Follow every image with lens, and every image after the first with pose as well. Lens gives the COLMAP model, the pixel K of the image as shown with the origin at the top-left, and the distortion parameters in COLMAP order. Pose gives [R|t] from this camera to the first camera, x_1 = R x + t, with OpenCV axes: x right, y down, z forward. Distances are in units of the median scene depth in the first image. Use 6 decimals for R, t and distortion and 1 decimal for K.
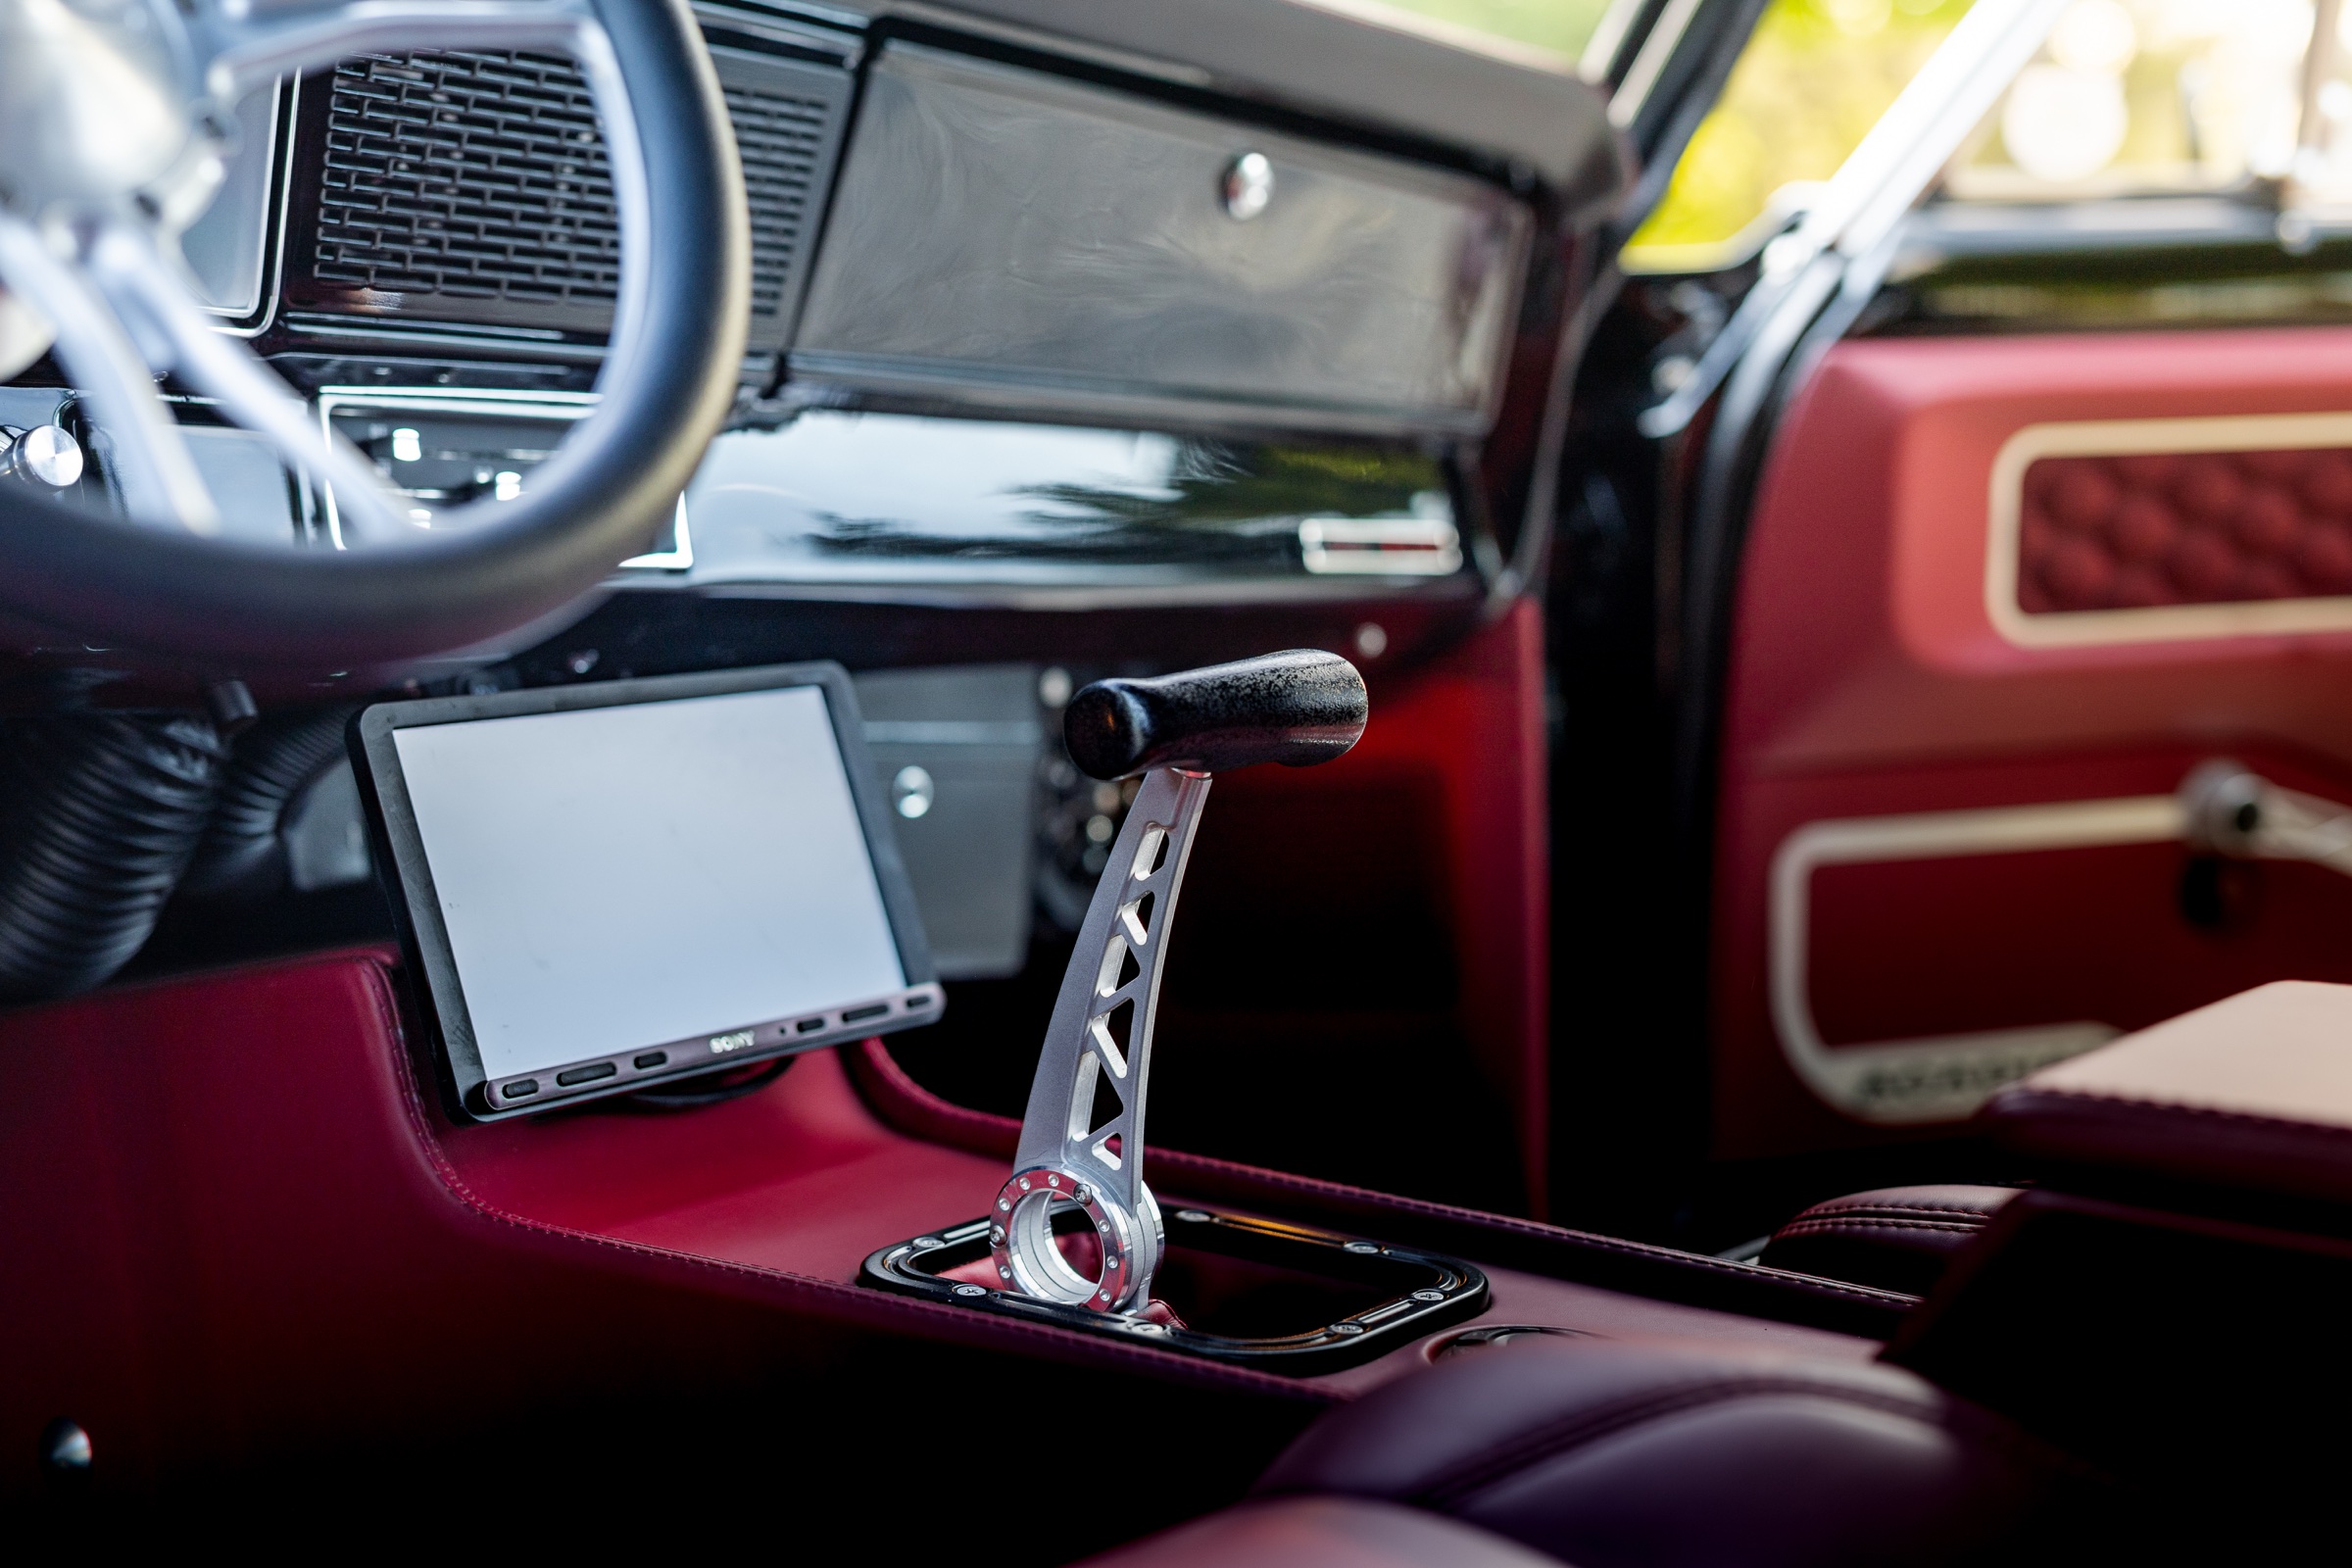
lens RADIAL K [[3338.5, 0, 1176.0], [0, 3338.5, 784.0], [0, 0, 1]] dist [-0.024461, 0.063773]
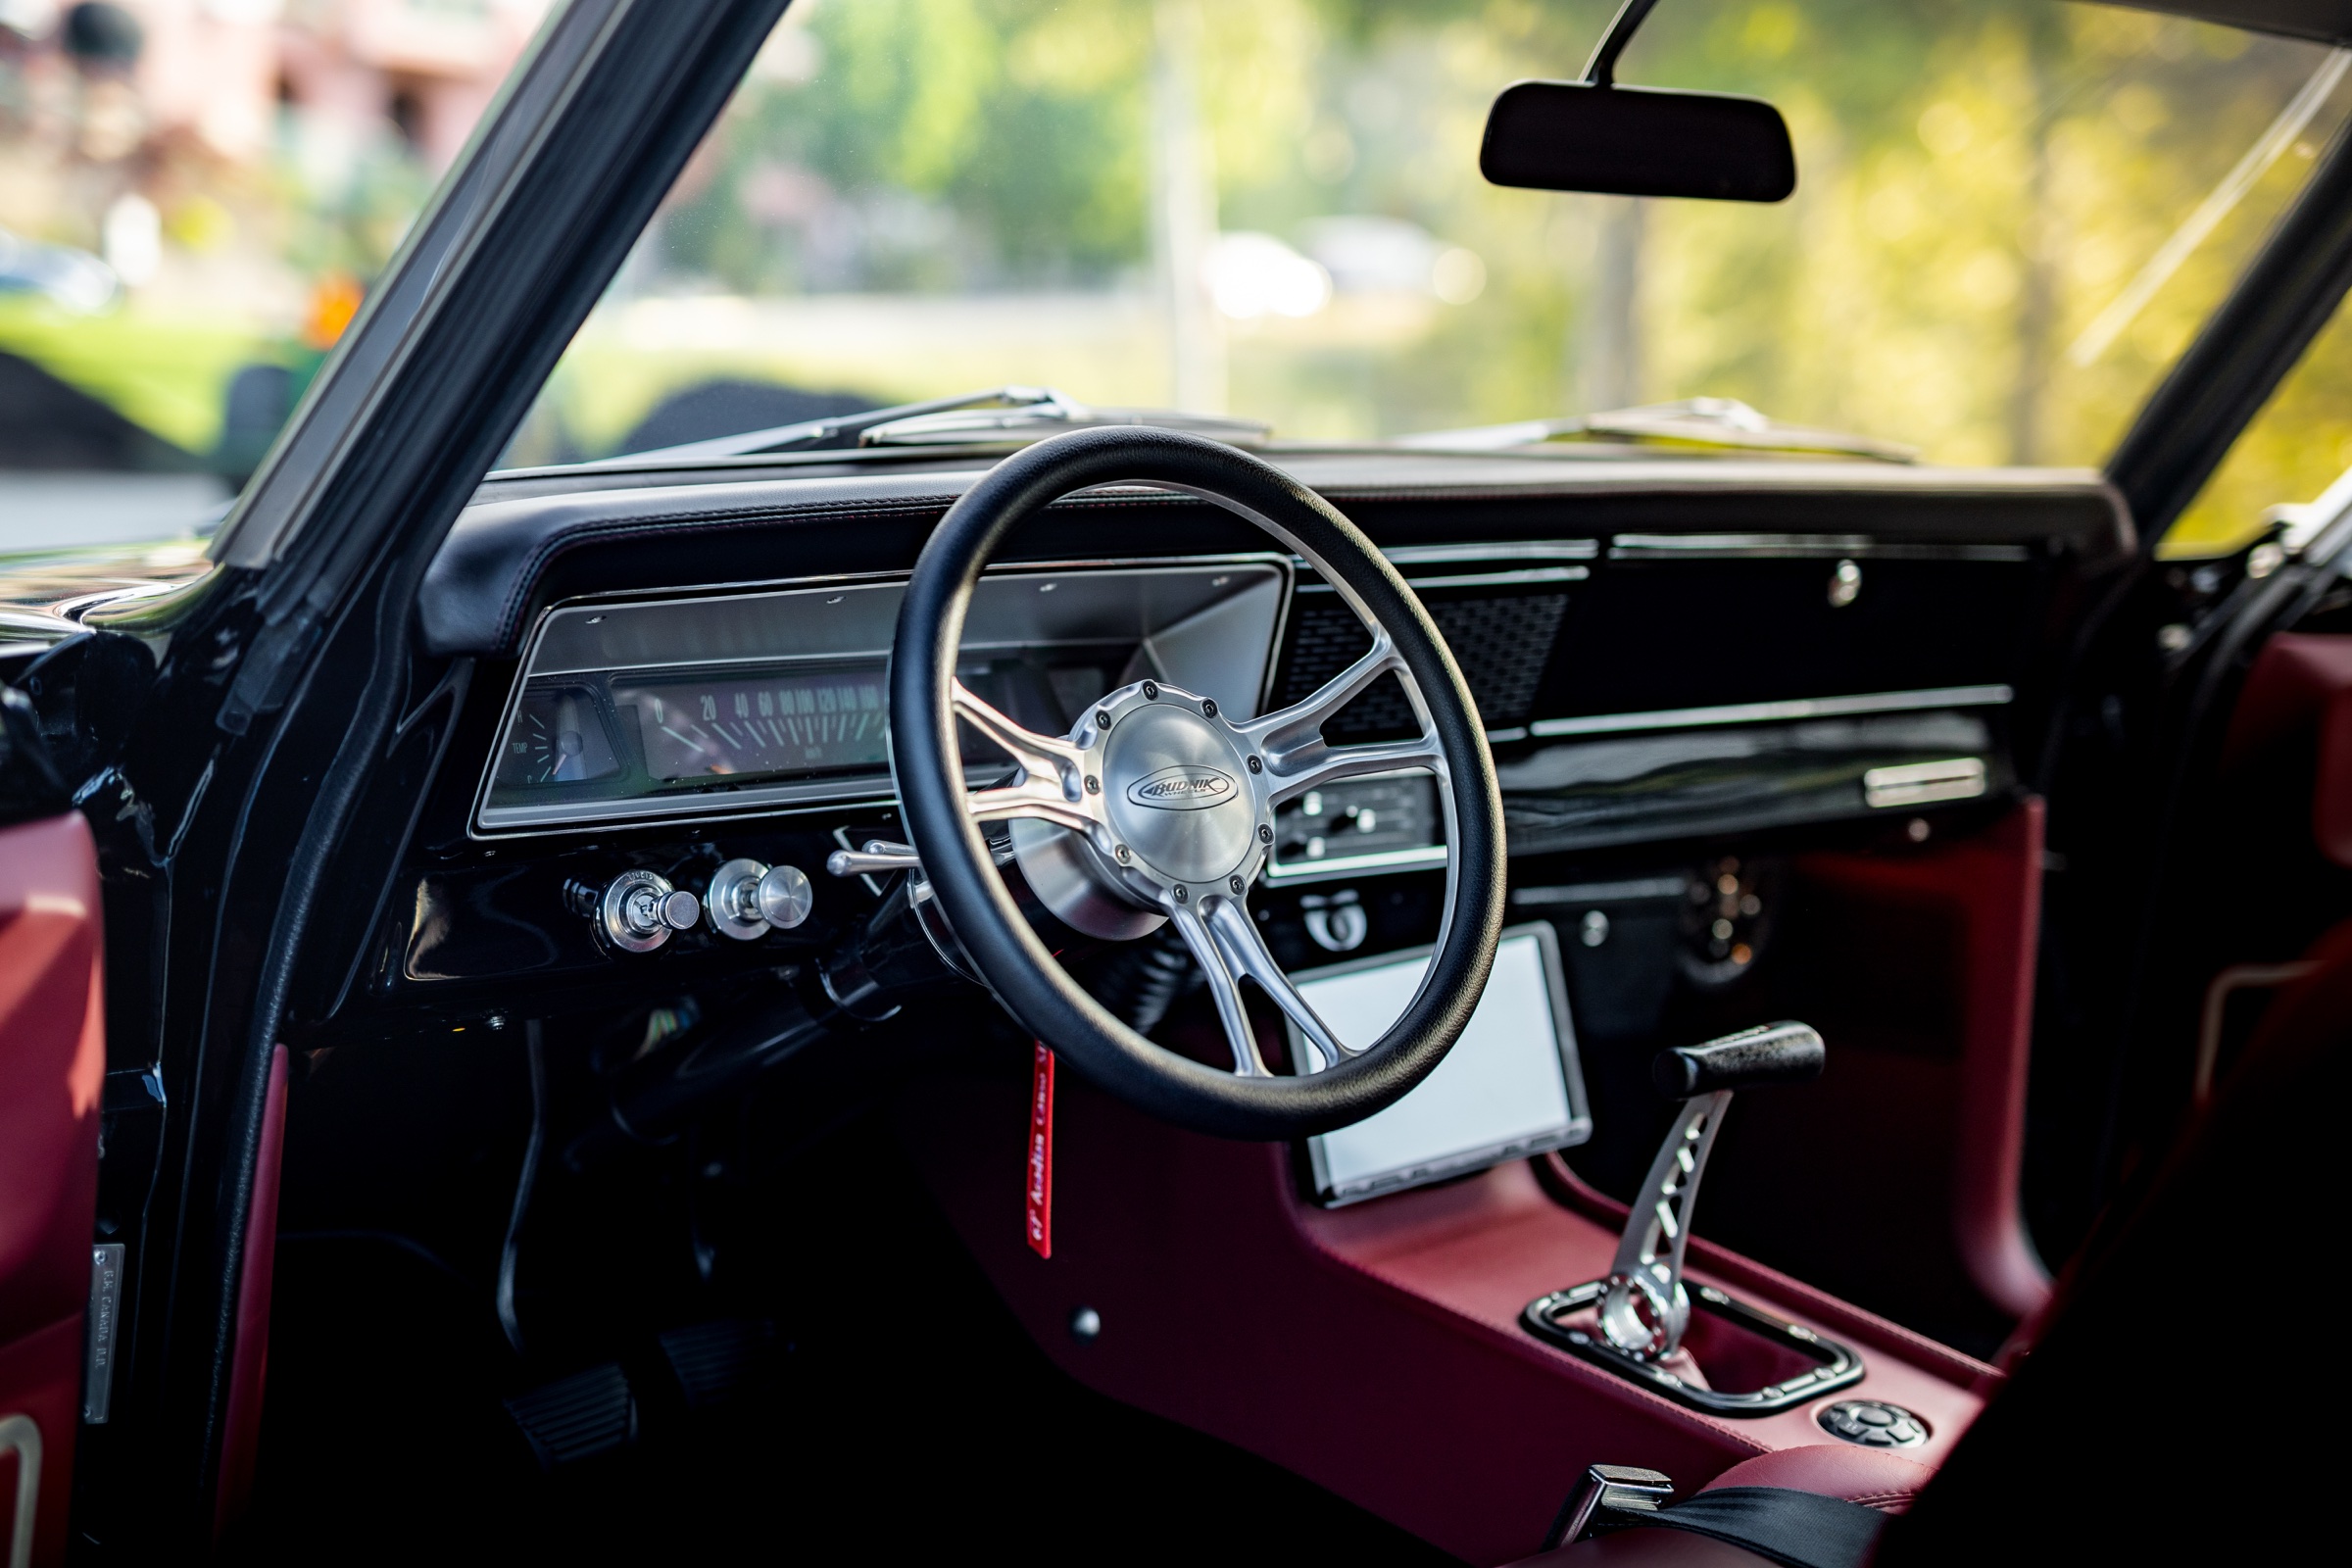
lens RADIAL K [[3338.5, 0, 1176.0], [0, 3338.5, 784.0], [0, 0, 1]] dist [-0.024461, 0.063773]
pose [[0.971907, 0.100202, -0.212971, 0.084122], [-0.075058, 0.989558, 0.123051, -0.362071], [0.223077, -0.103609, 0.969279, -0.819361]]
